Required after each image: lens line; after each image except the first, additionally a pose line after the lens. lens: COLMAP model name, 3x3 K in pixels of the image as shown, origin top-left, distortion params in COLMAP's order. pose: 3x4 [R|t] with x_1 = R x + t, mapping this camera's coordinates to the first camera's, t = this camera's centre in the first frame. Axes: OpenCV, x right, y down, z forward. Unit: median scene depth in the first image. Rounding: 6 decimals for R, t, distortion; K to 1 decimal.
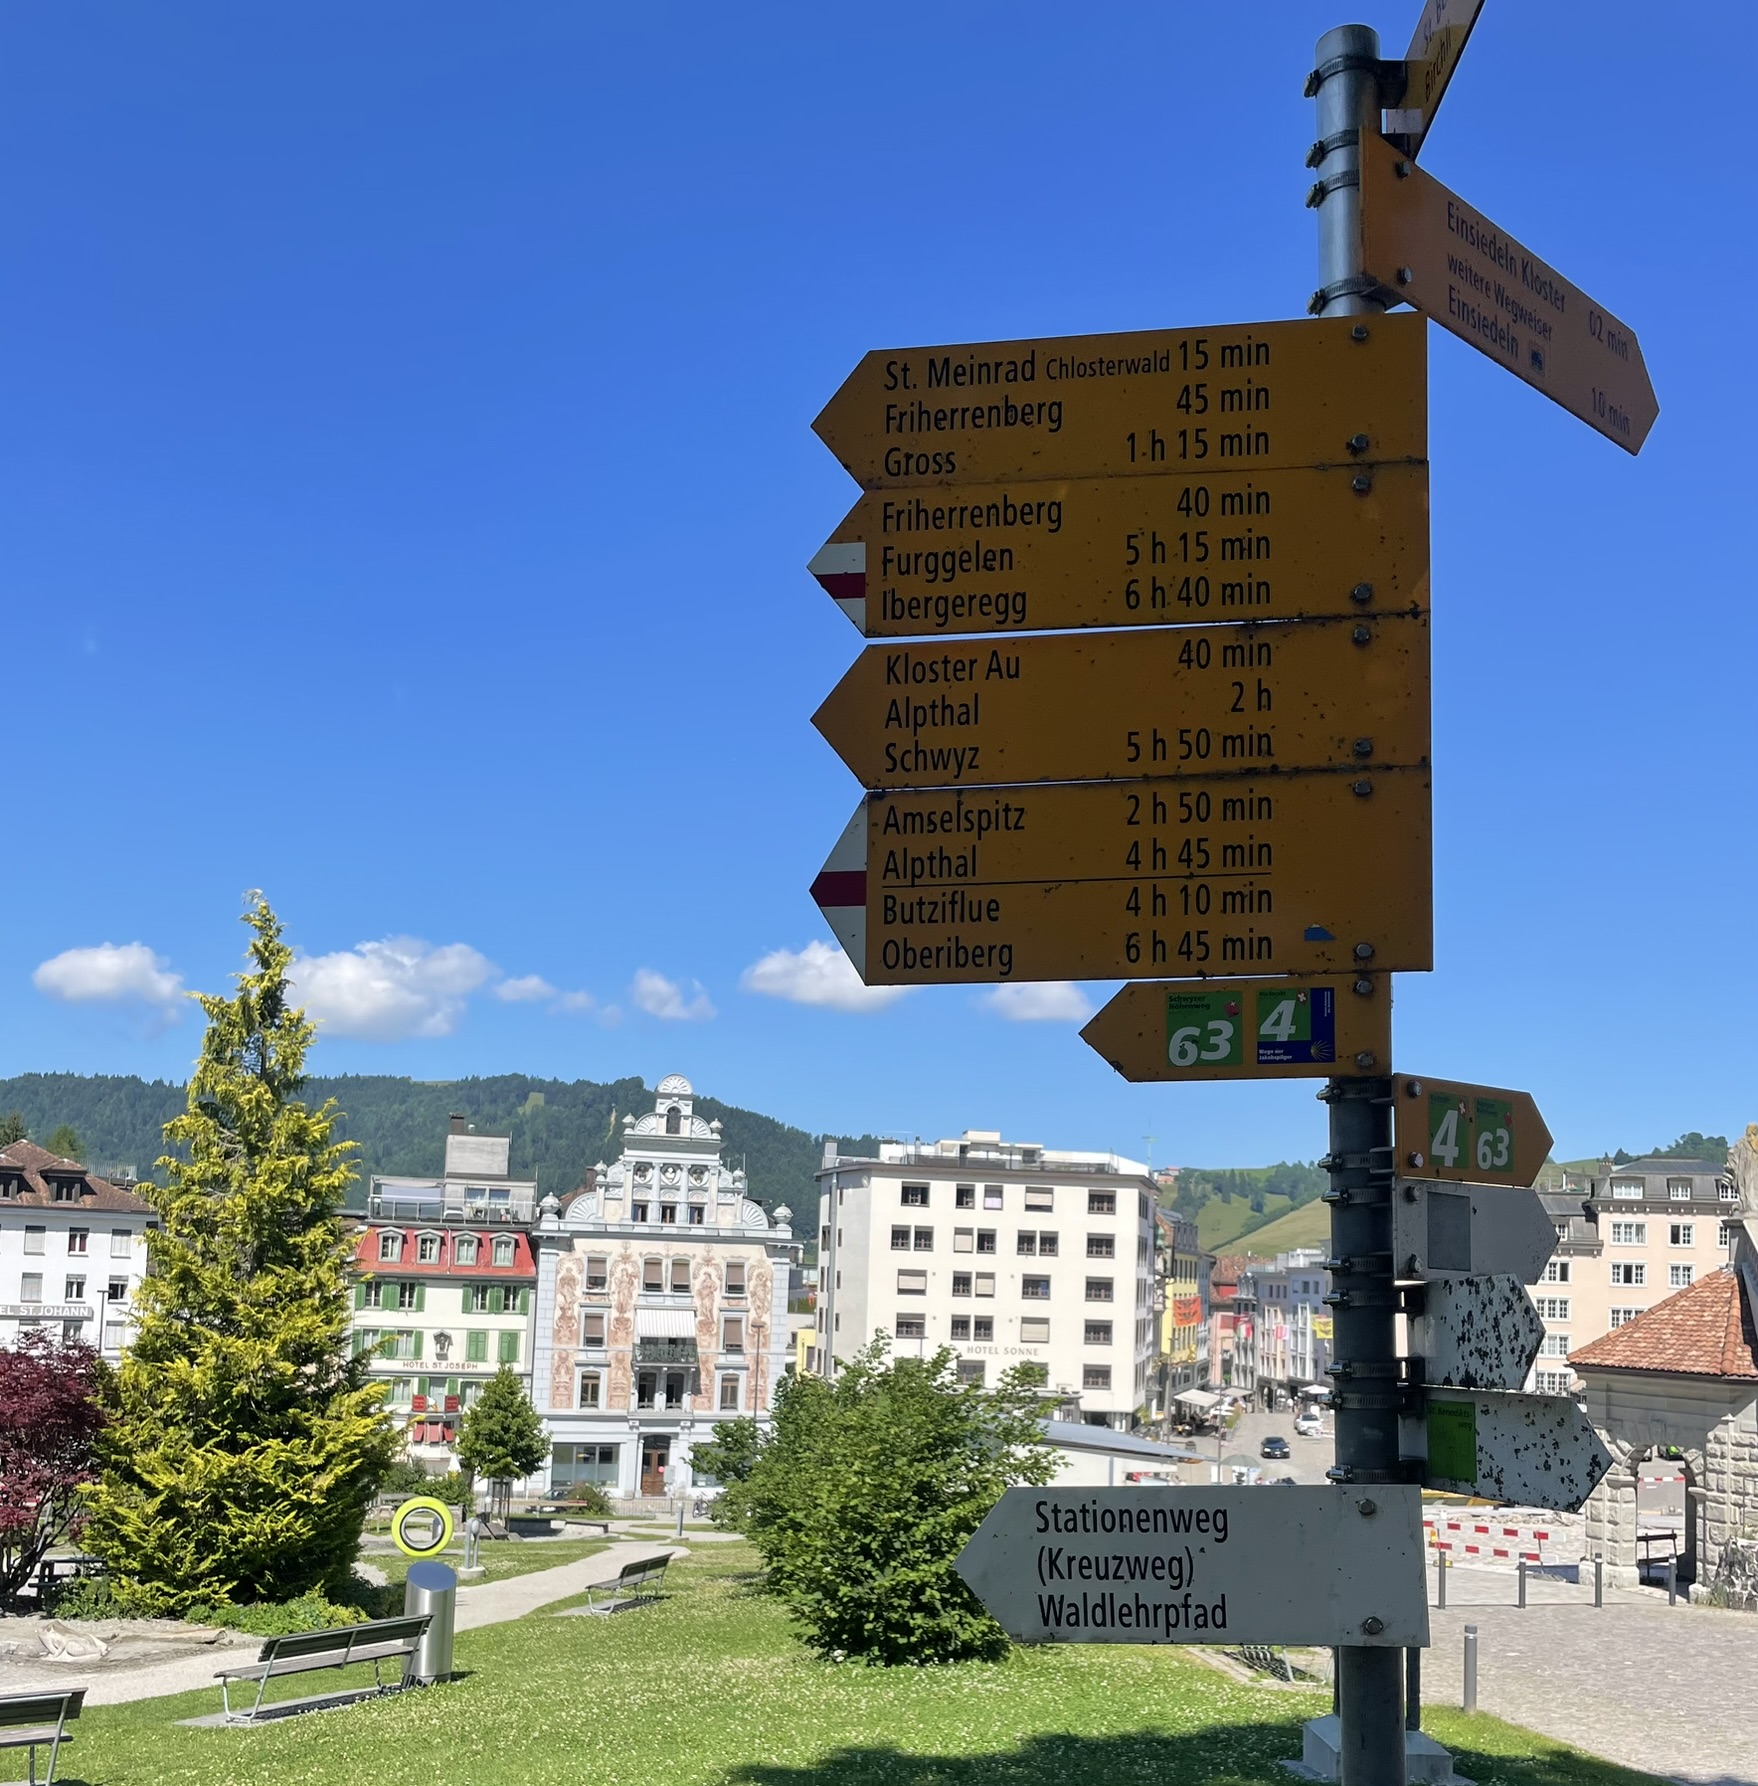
lens RADIAL K [[2788.7, 0, 645.1], [0, 2788.7, 895.0], [0, 0, 1]] dist [0.102360, -0.320871]
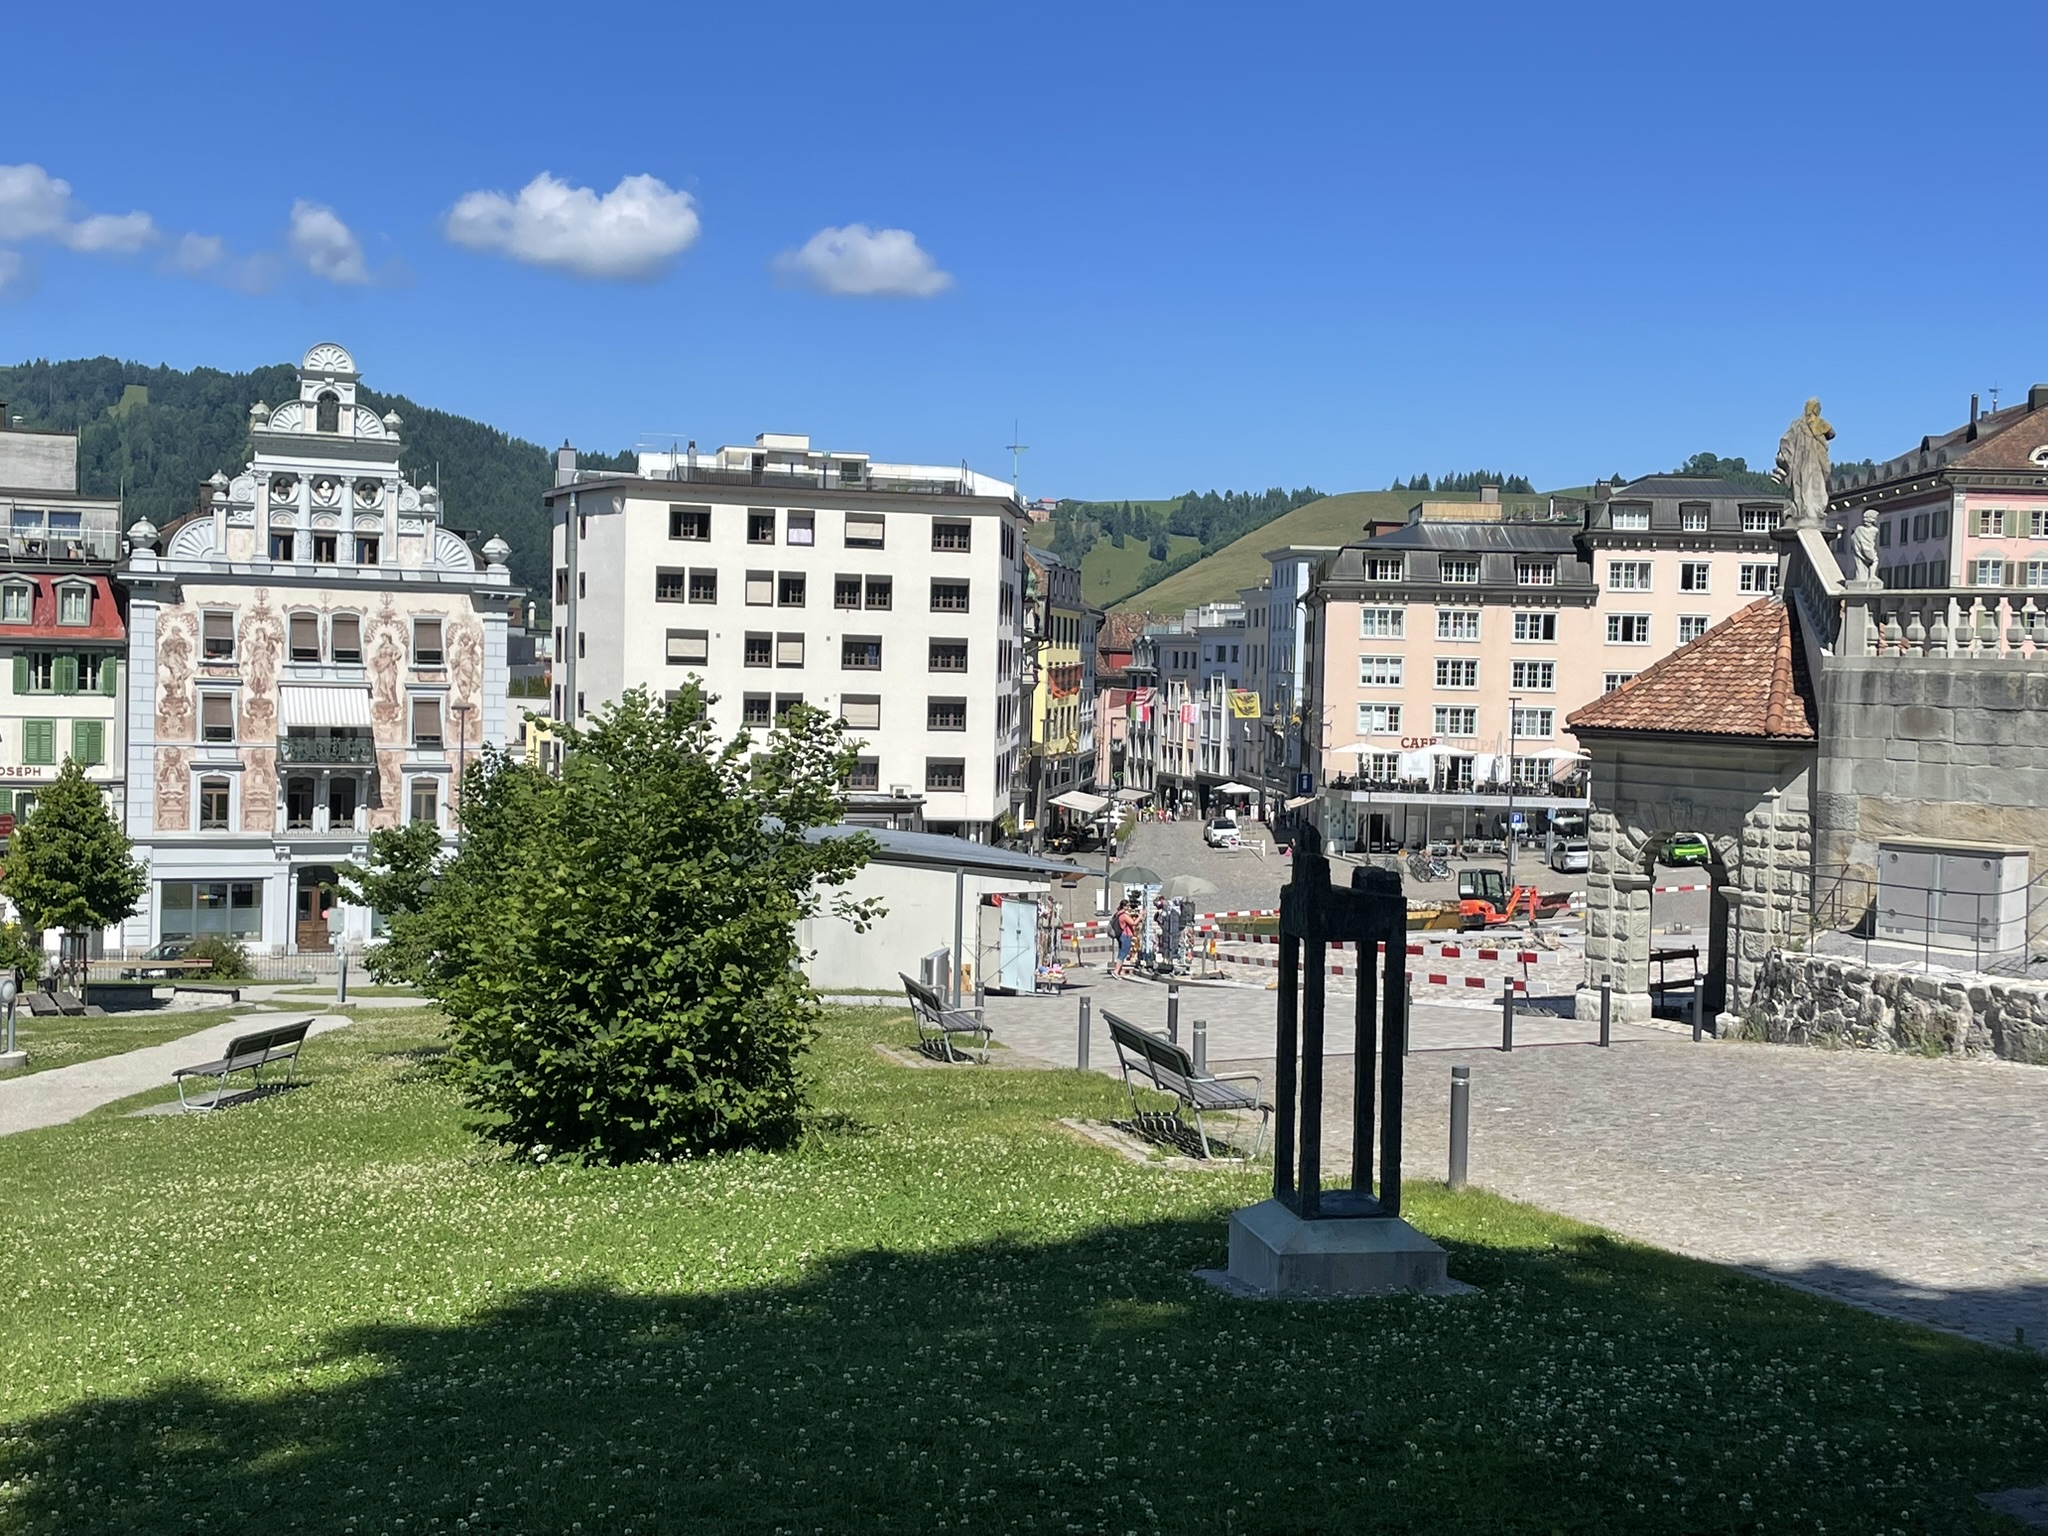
lens RADIAL K [[2709.9, 0, 1019.1], [0, 2709.9, 825.3], [0, 0, 1]] dist [0.082981, -0.629663]
pose [[0.985700, -0.025141, 0.166625, 0.066070], [0.002555, 0.990923, 0.134404, 0.095987], [-0.168491, -0.132057, 0.976817, 0.323021]]
